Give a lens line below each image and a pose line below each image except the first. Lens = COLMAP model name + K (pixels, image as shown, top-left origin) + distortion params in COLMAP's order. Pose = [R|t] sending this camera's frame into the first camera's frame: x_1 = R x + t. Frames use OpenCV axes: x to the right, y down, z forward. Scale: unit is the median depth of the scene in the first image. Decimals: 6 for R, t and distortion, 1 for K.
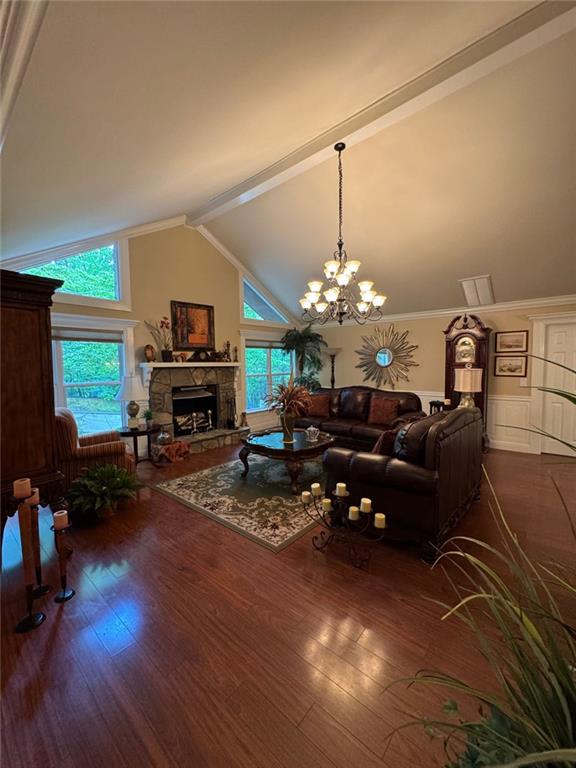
lens RADIAL K [[308.0, 0, 289.0], [0, 308.0, 383.2], [0, 0, 1]] dist [-0.003726, 0.000568]
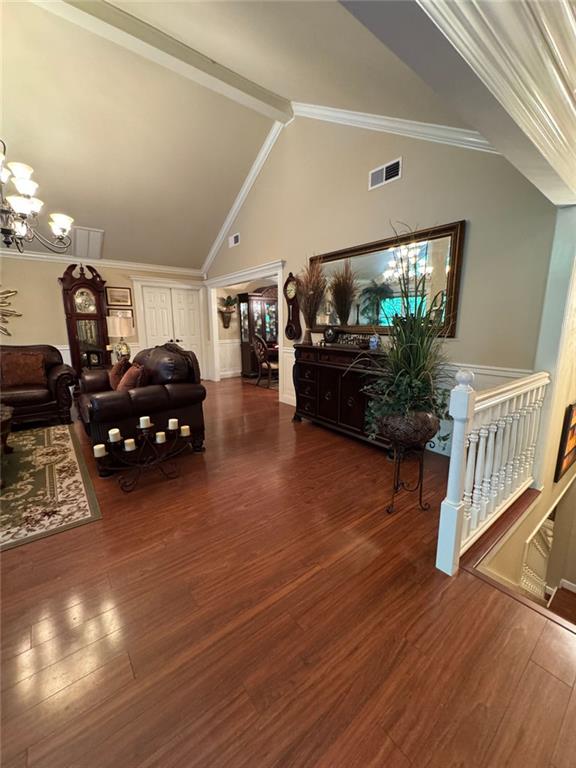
lens RADIAL K [[308.0, 0, 286.3], [0, 308.0, 383.9], [0, 0, 1]] dist [-0.003726, 0.000568]
pose [[0.199268, -0.175545, 0.964093, -0.514430], [0.059963, 0.984165, 0.166806, 0.053435], [-0.978109, 0.024571, 0.206639, 0.229994]]
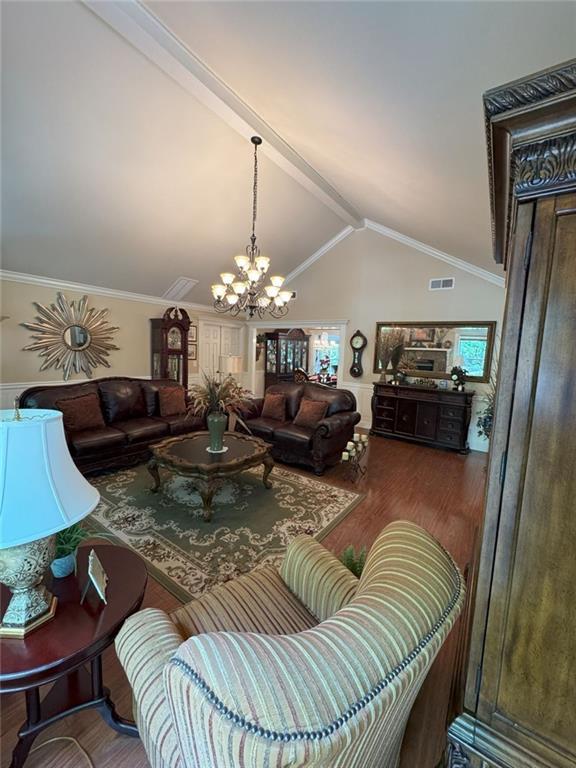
lens RADIAL K [[308.0, 0, 284.3], [0, 308.0, 383.9], [0, 0, 1]] dist [-0.003726, 0.000568]
pose [[-0.082526, -0.110853, 0.990405, -1.000335], [0.019508, 0.993424, 0.112816, -0.093113], [-0.996398, 0.028631, -0.079820, 1.087632]]
